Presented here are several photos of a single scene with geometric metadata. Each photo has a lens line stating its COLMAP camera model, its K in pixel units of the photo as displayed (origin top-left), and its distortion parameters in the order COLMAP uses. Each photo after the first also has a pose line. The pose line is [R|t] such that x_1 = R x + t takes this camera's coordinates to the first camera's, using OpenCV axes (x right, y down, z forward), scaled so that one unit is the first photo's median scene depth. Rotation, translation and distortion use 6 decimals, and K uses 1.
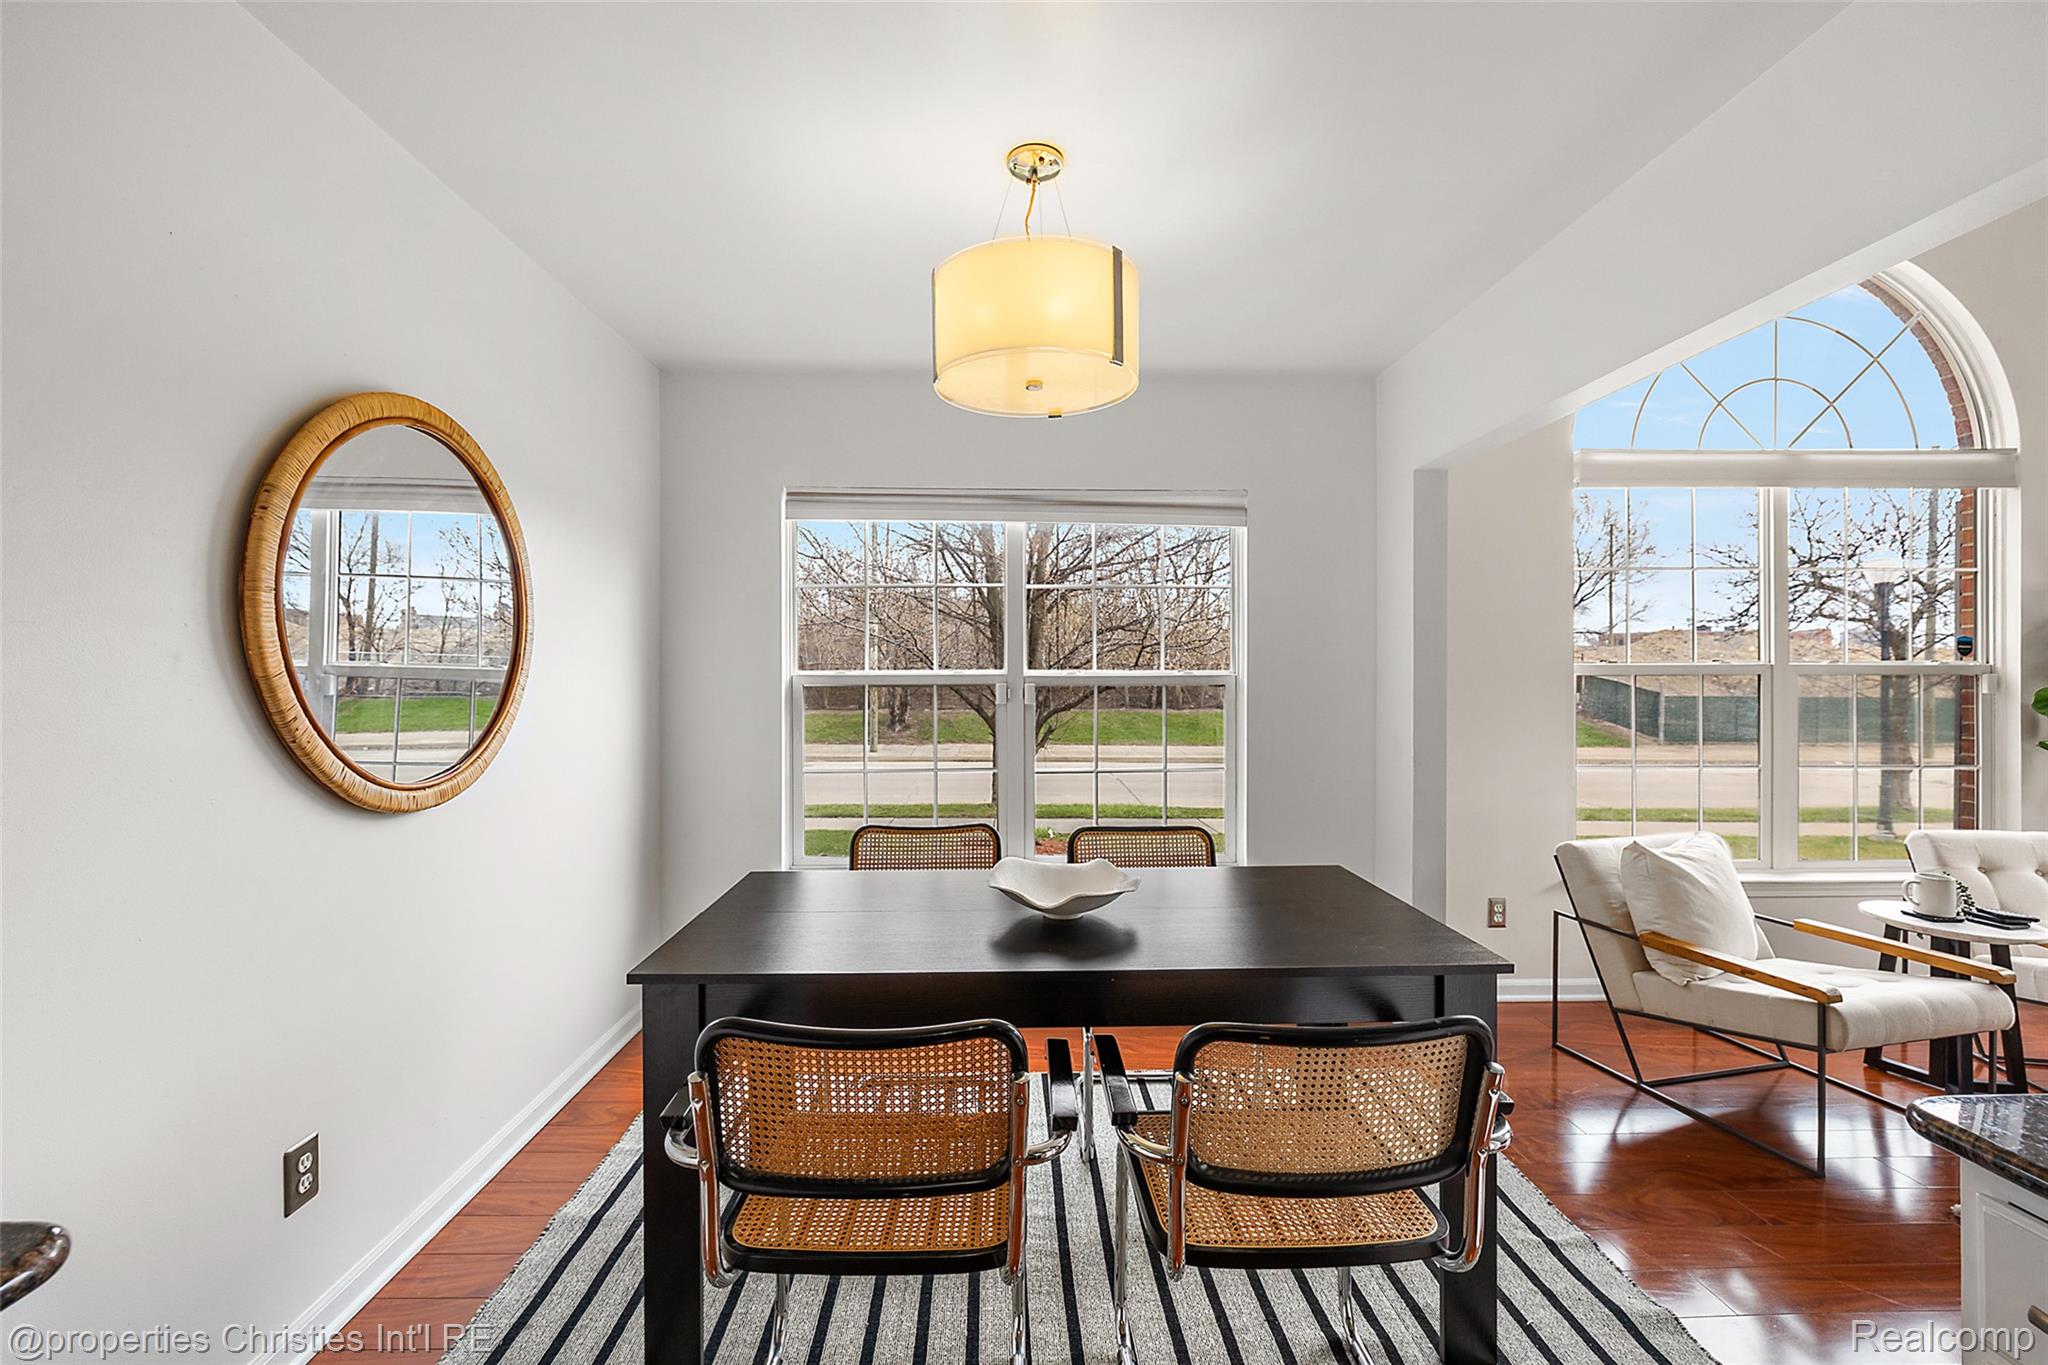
lens RADIAL K [[874.3, 0, 1019.5], [0, 874.3, 674.9], [0, 0, 1]] dist [0.000245, 0.000153]
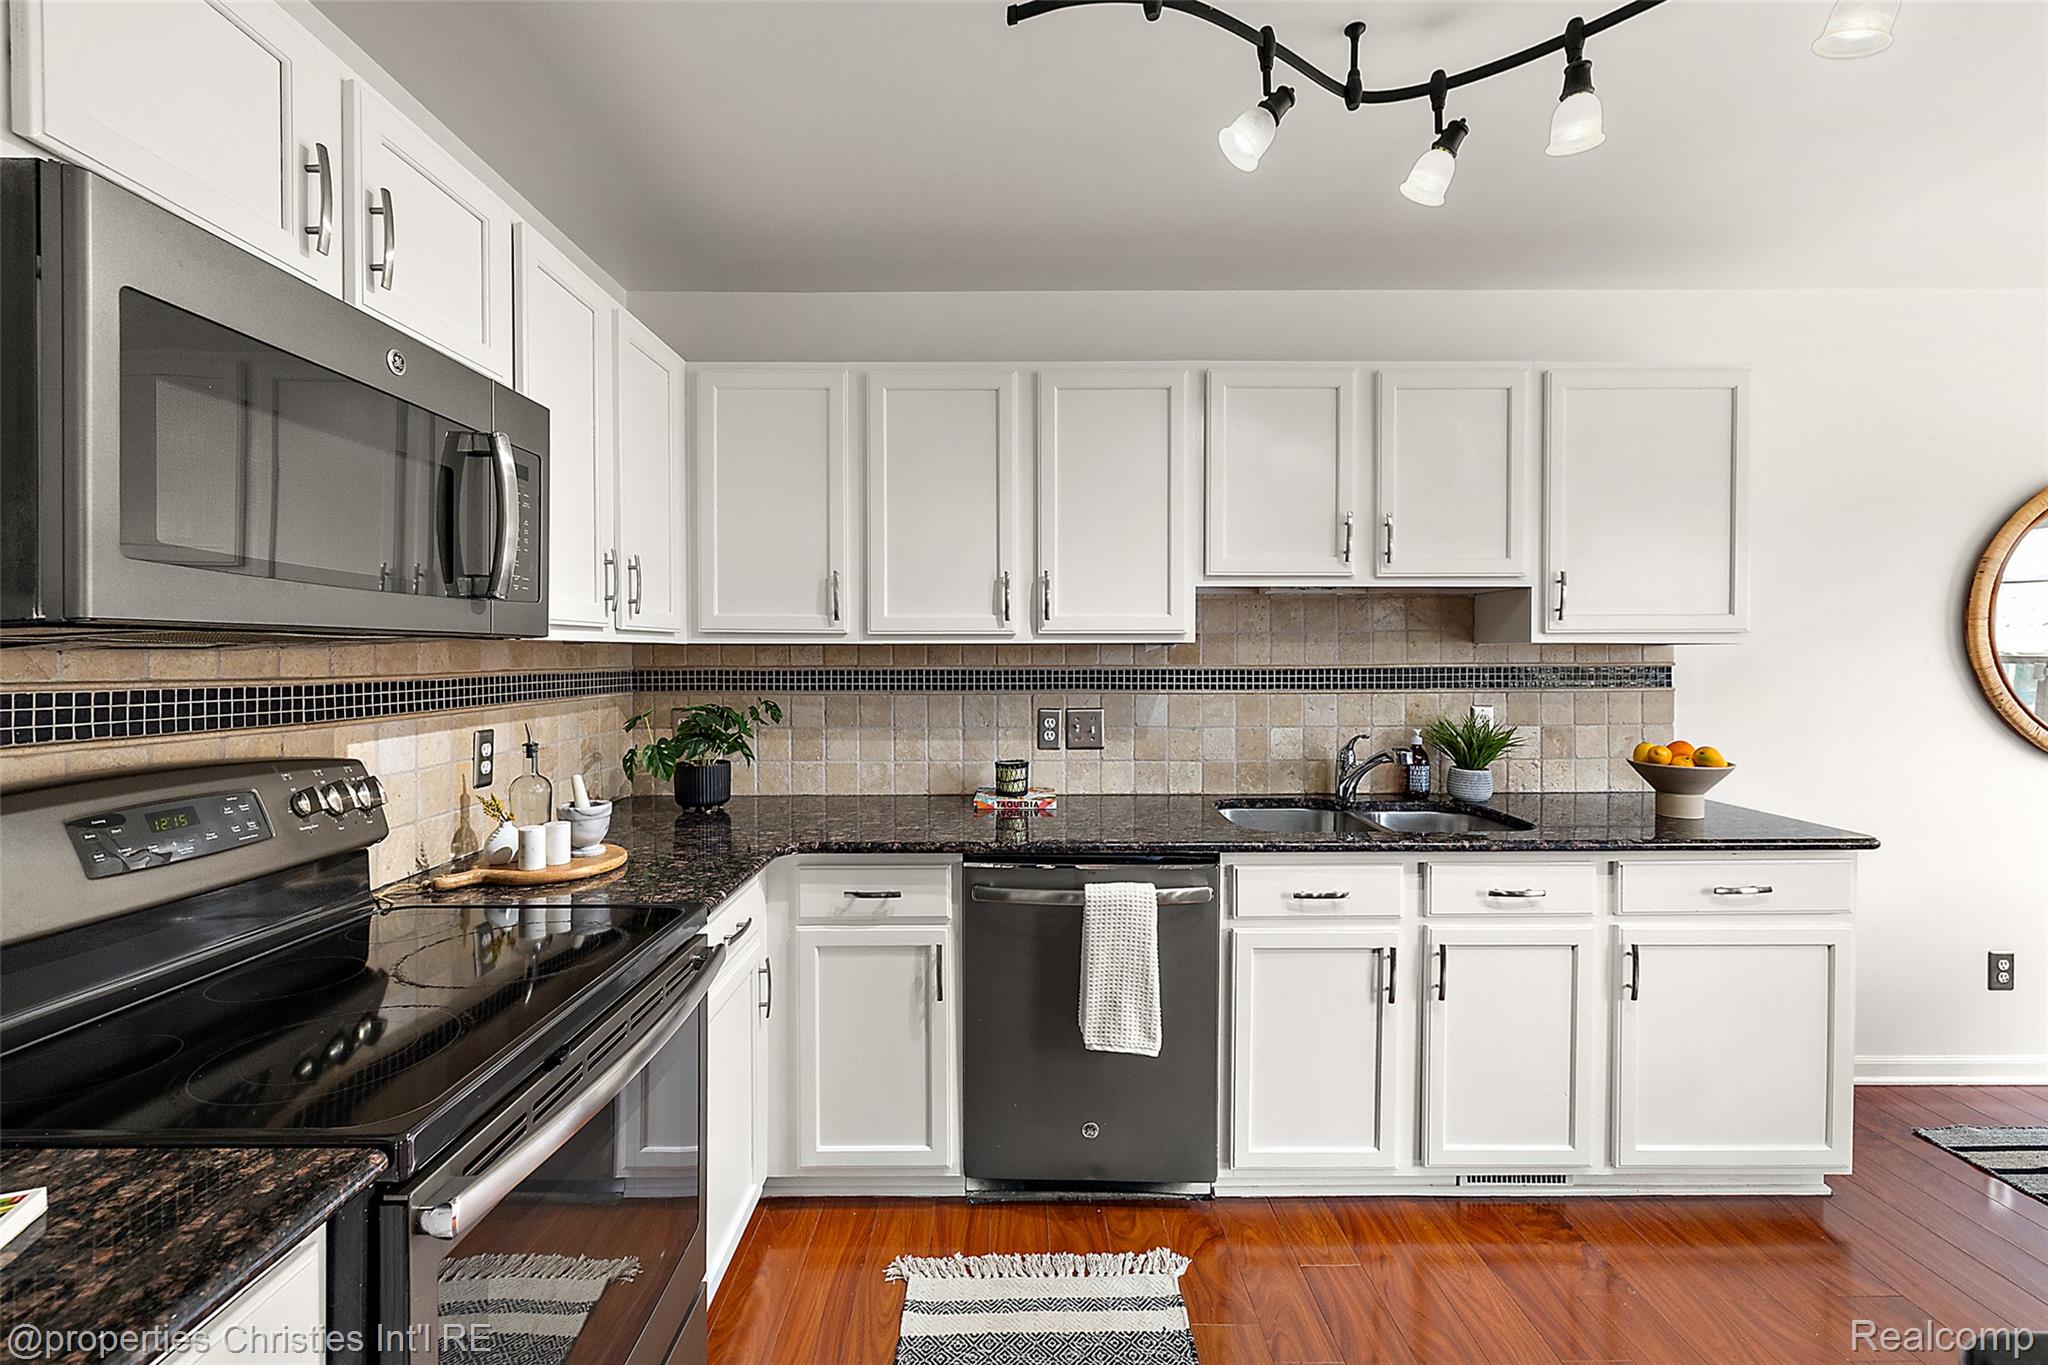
lens RADIAL K [[887.0, 0, 1024.4], [0, 887.0, 671.1], [0, 0, 1]] dist [0.000840, -0.000120]
pose [[-0.018703, 0.020134, -0.999622, 0.859173], [-0.002106, 0.999794, 0.020177, -0.022303], [0.999823, 0.002483, -0.018657, -0.796044]]
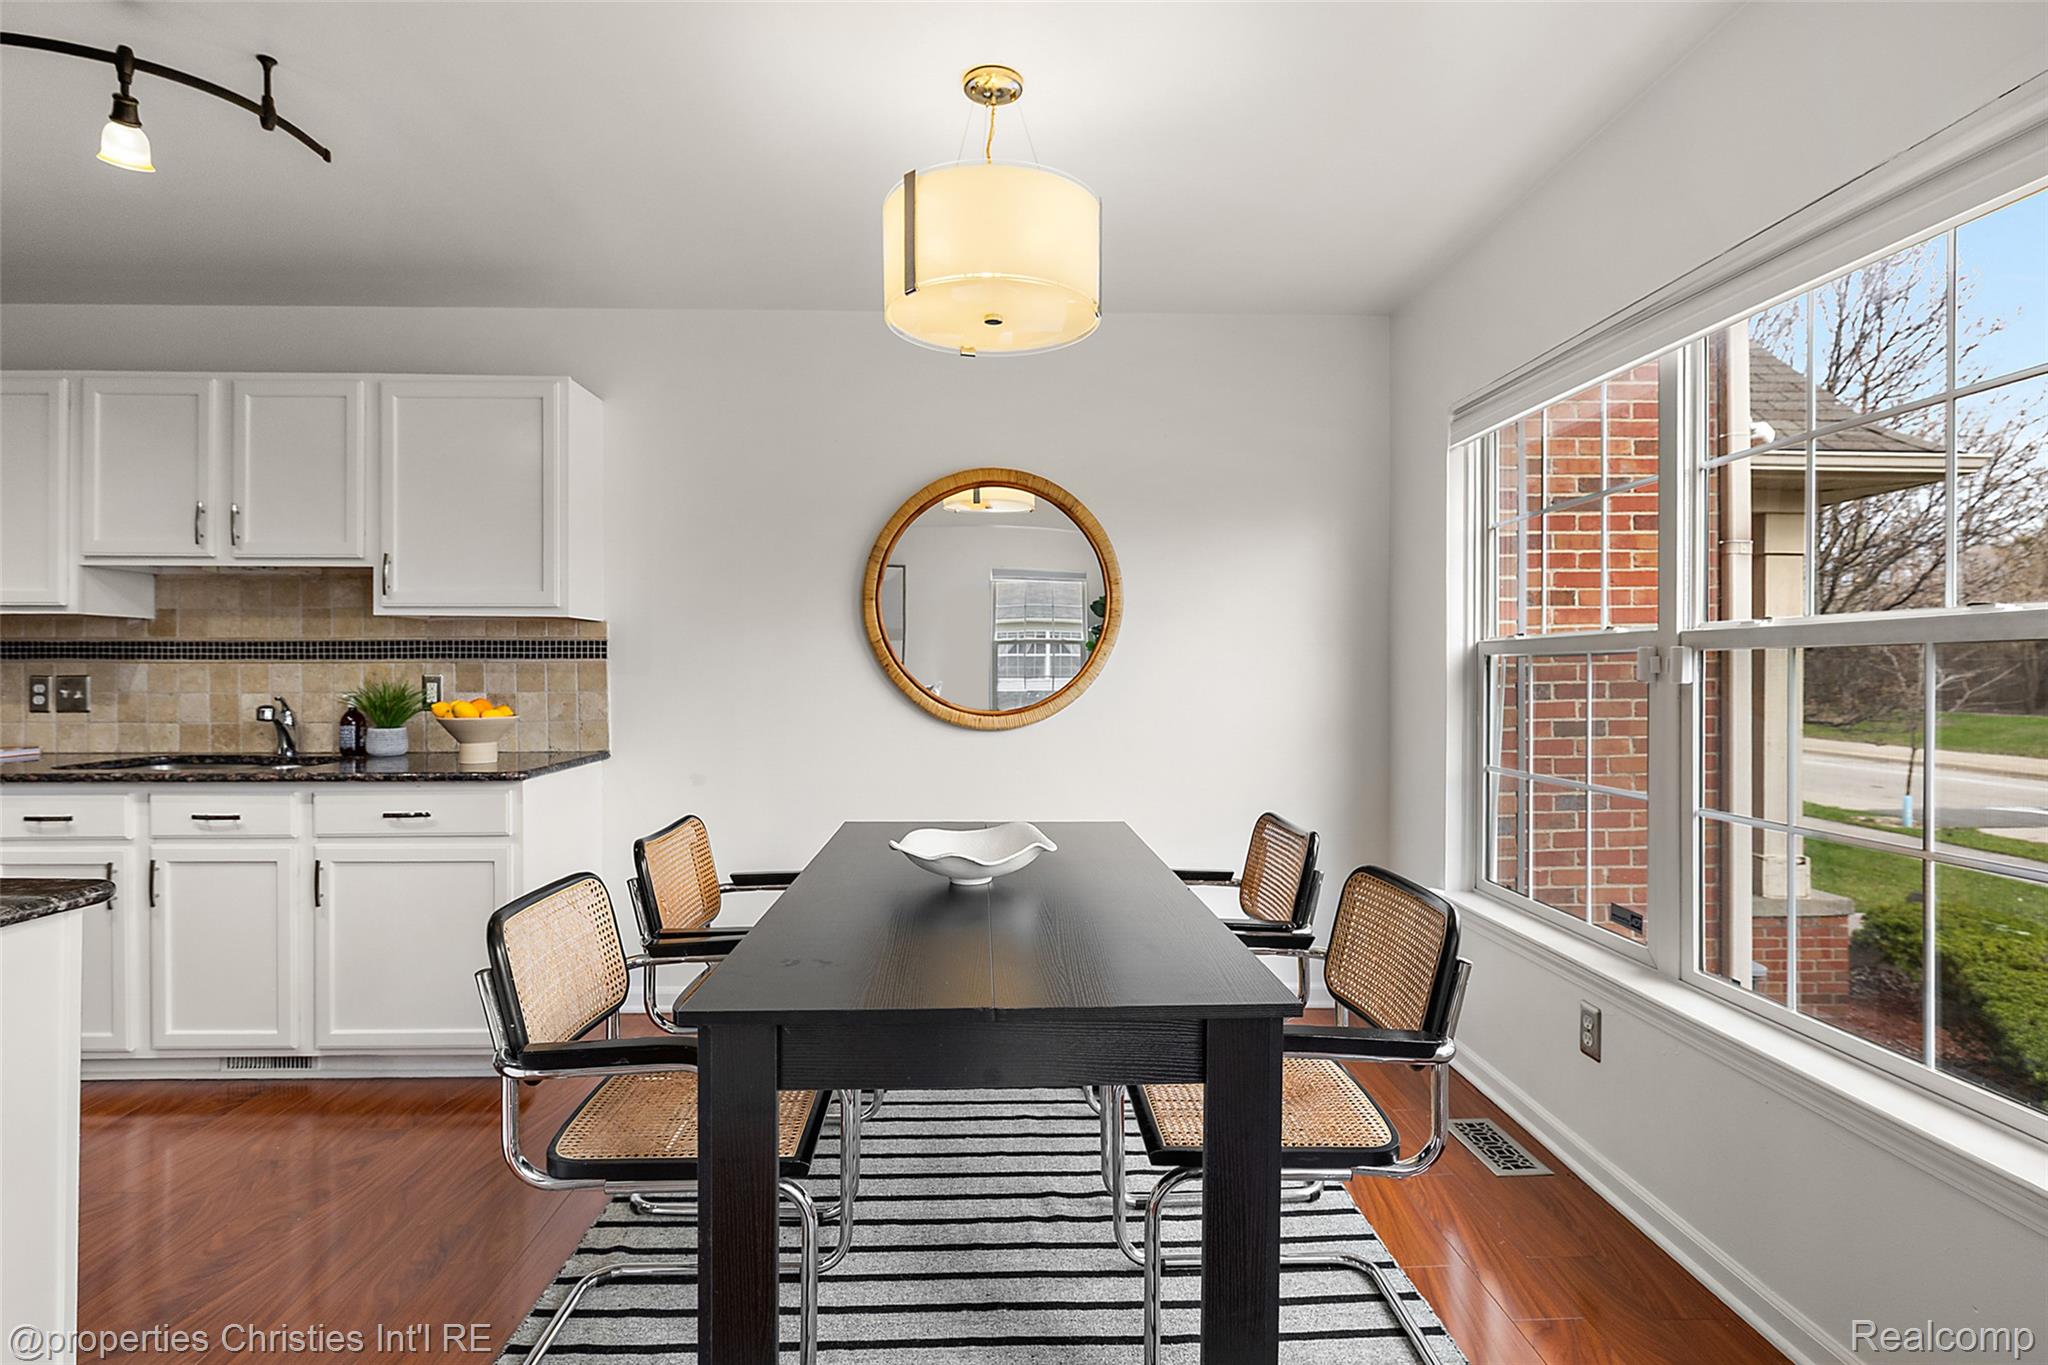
lens RADIAL K [[956.4, 0, 1024.0], [0, 956.4, 682.5], [0, 0, 1]] dist [-0.011284, 0.000546]
pose [[0.012643, 0.000042, -0.999920, 1.204999], [-0.003870, 0.999993, -0.000007, 0.083855], [0.999913, 0.003870, 0.012643, 1.200050]]
